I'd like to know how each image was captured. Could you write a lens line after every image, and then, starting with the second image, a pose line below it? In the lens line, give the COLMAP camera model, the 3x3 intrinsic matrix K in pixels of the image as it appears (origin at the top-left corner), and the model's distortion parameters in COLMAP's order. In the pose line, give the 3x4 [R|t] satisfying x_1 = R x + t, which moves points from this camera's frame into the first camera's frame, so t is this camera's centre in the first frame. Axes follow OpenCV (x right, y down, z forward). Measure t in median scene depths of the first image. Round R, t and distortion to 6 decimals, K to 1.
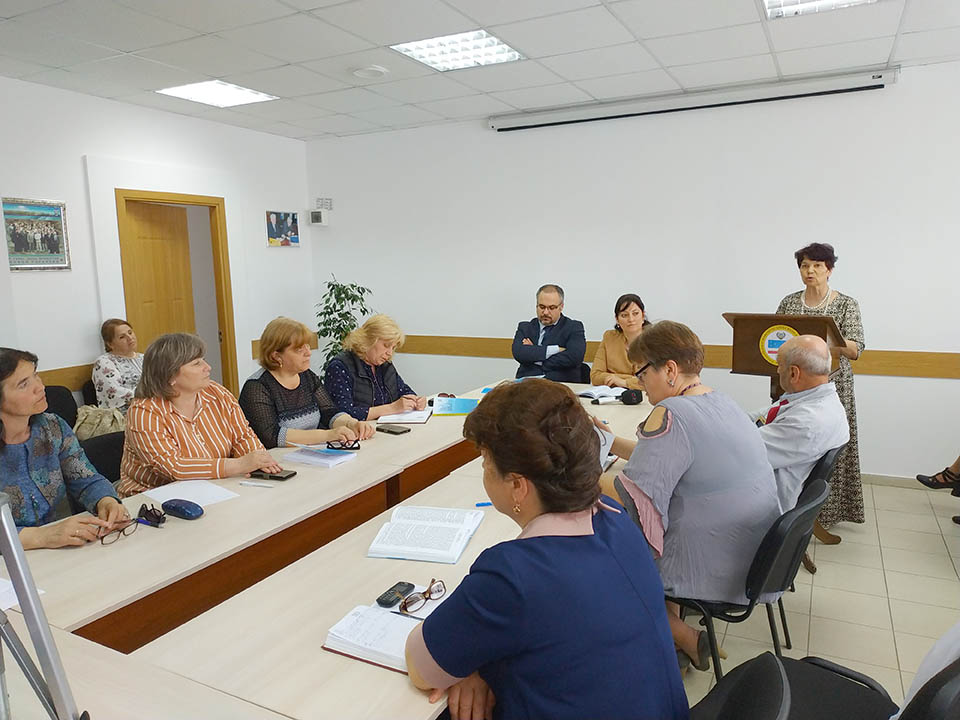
lens RADIAL K [[686.2, 0, 477.7], [0, 686.2, 372.2], [0, 0, 1]] dist [0.018699, -0.027747]
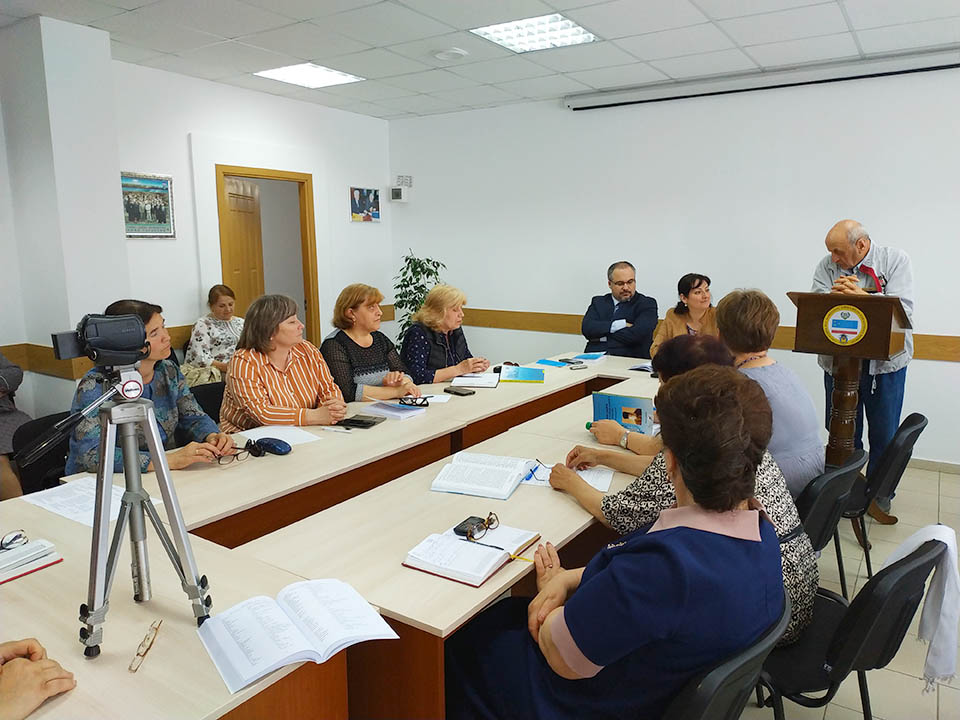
lens RADIAL K [[686.2, 0, 482.6], [0, 686.2, 374.9], [0, 0, 1]] dist [0.018699, -0.027747]
pose [[0.994373, 0.037500, -0.099079, 0.014052], [-0.034421, 0.998876, 0.032601, 0.016921], [0.100190, -0.029007, 0.994545, -0.053806]]
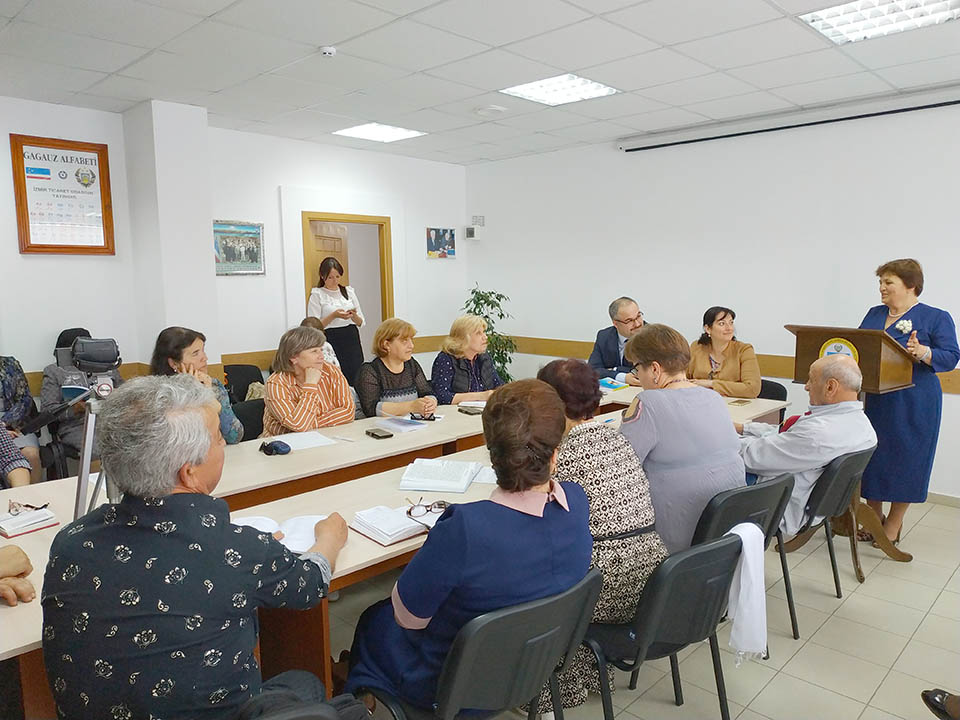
lens RADIAL K [[686.2, 0, 489.1], [0, 686.2, 377.6], [0, 0, 1]] dist [0.018699, -0.027747]
pose [[0.957092, 0.055491, -0.284420, 0.194977], [-0.057585, 0.998340, 0.001001, 0.016940], [0.284004, 0.015420, 0.958699, -0.114831]]
